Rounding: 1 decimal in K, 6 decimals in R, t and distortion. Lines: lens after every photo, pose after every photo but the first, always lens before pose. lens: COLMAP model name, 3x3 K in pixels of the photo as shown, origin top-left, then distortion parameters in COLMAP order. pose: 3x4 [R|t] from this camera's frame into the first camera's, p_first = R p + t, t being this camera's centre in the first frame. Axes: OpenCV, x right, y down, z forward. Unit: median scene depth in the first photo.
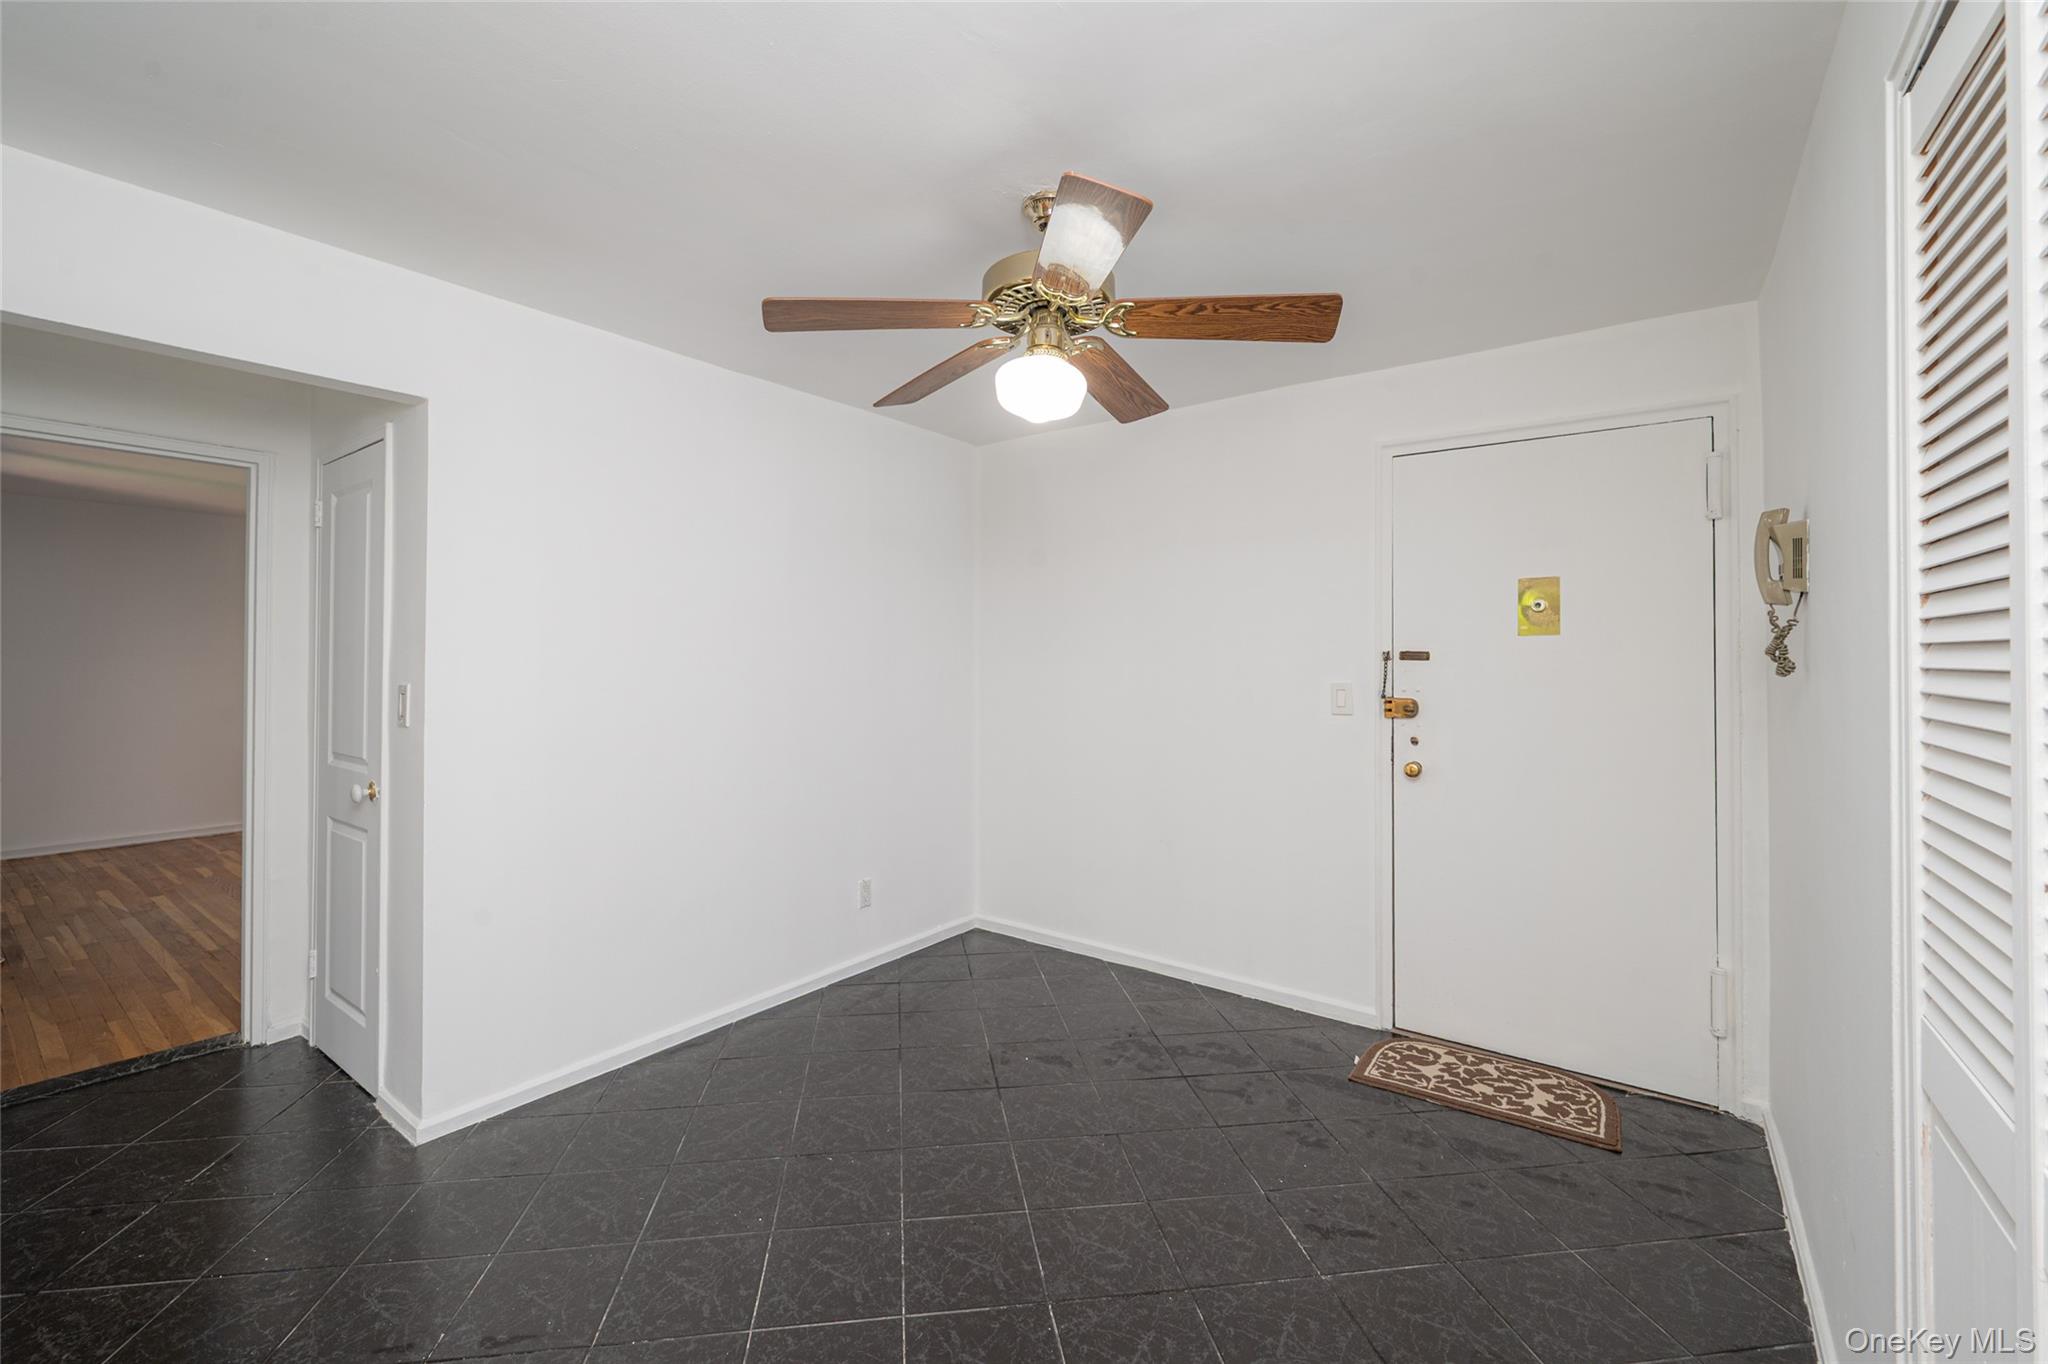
lens RADIAL K [[858.8, 0, 1009.6], [0, 858.8, 638.7], [0, 0, 1]] dist [0.008571, -0.003882]
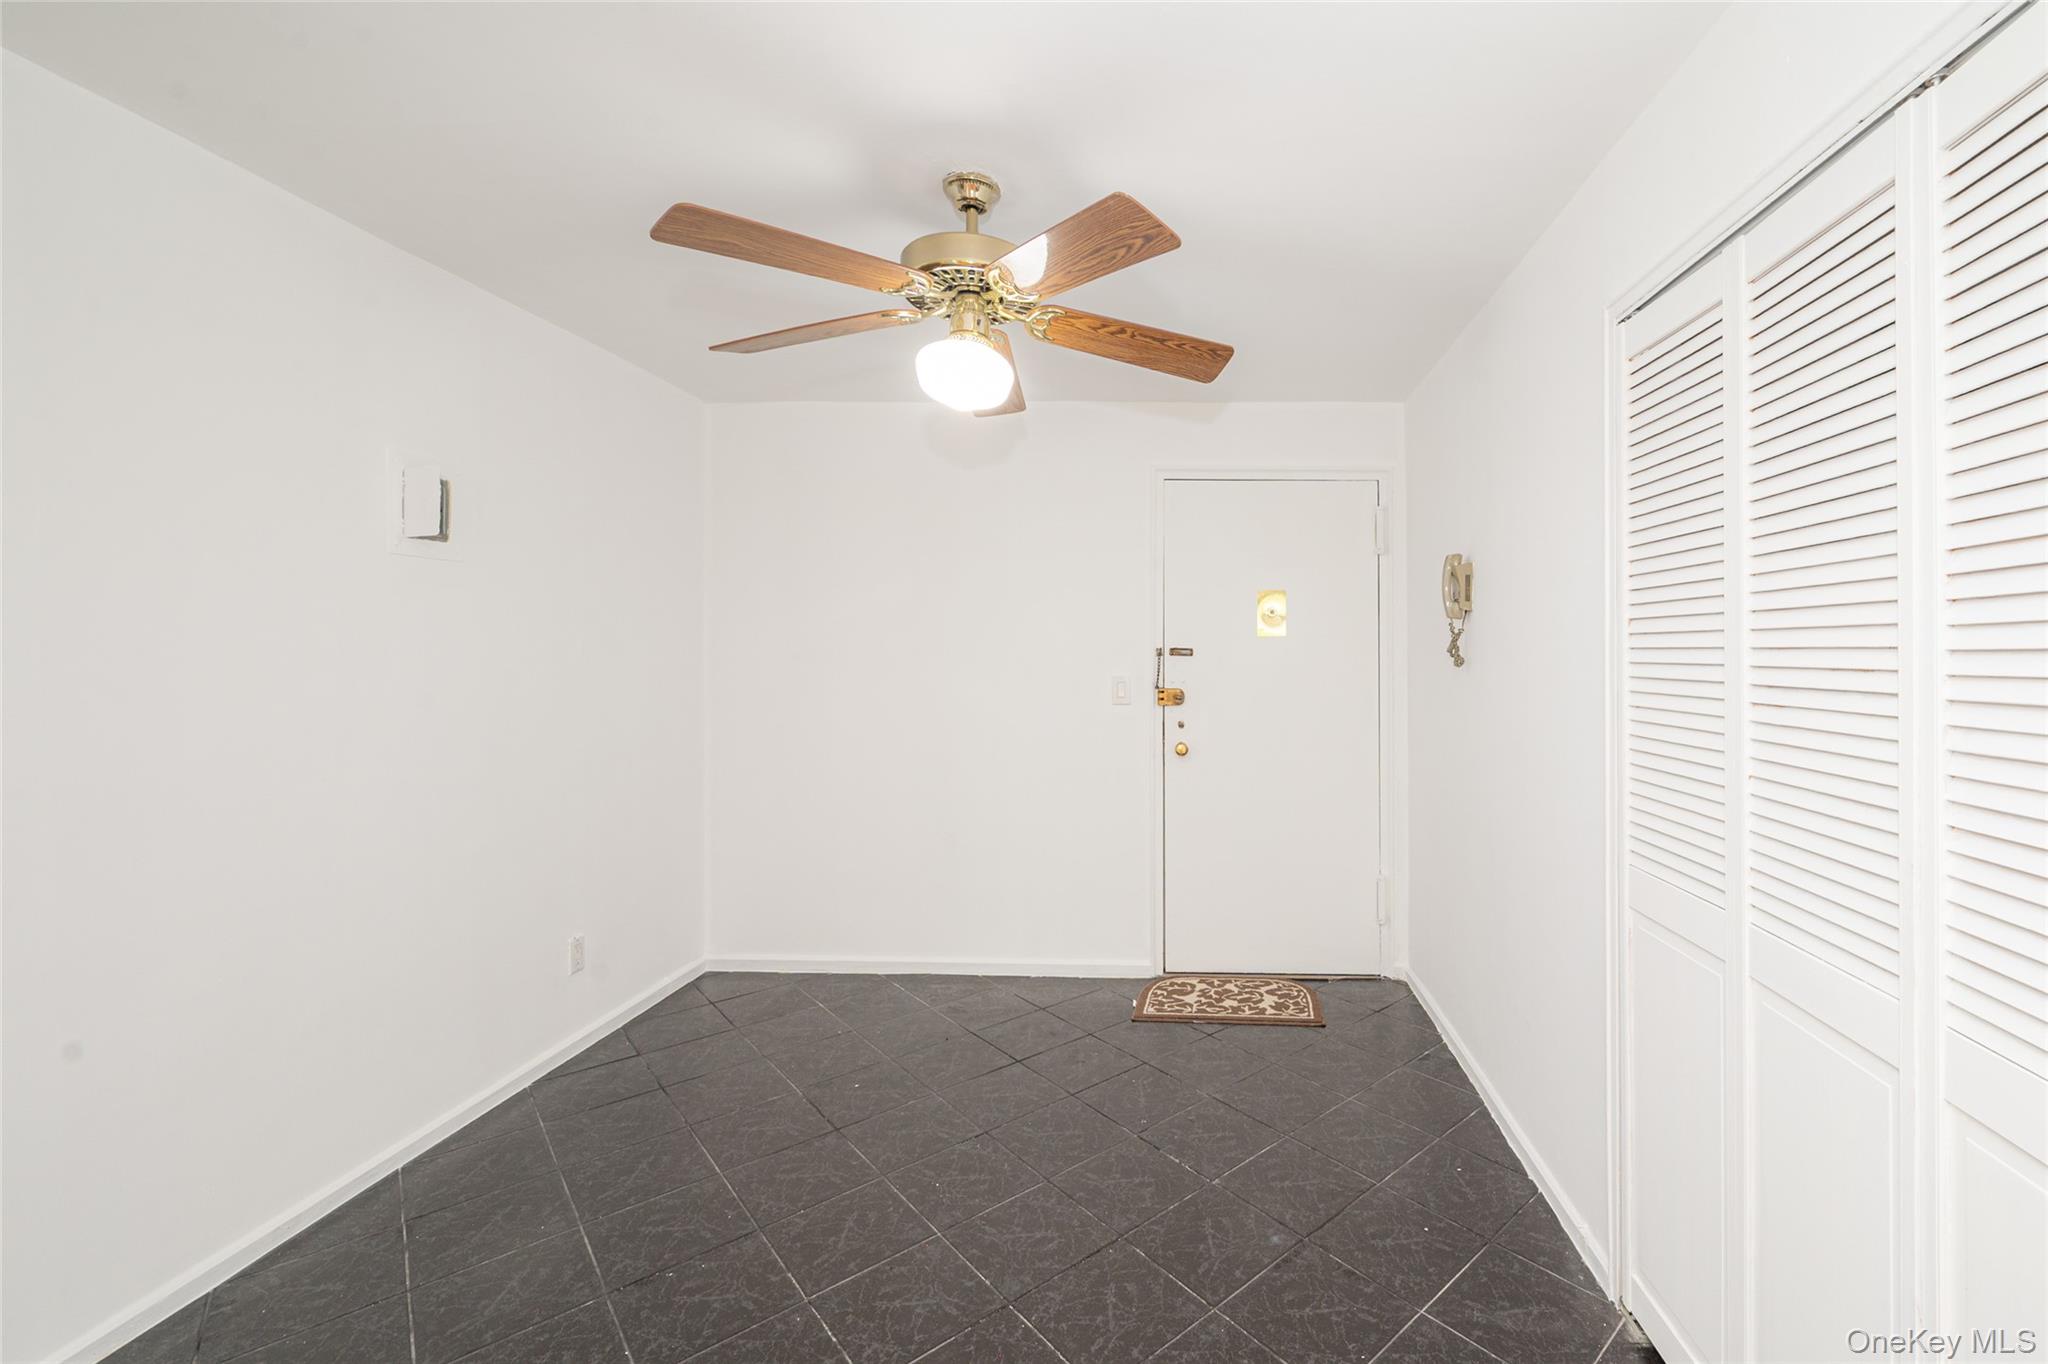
lens RADIAL K [[863.1, 0, 1176.2], [0, 863.1, 641.1], [0, 0, 1]] dist [0.002435, -0.002258]
pose [[0.809830, 0.005620, 0.586637, -0.264681], [-0.011993, 0.999904, 0.006976, -0.003641], [-0.586542, -0.012685, 0.809820, 0.060290]]
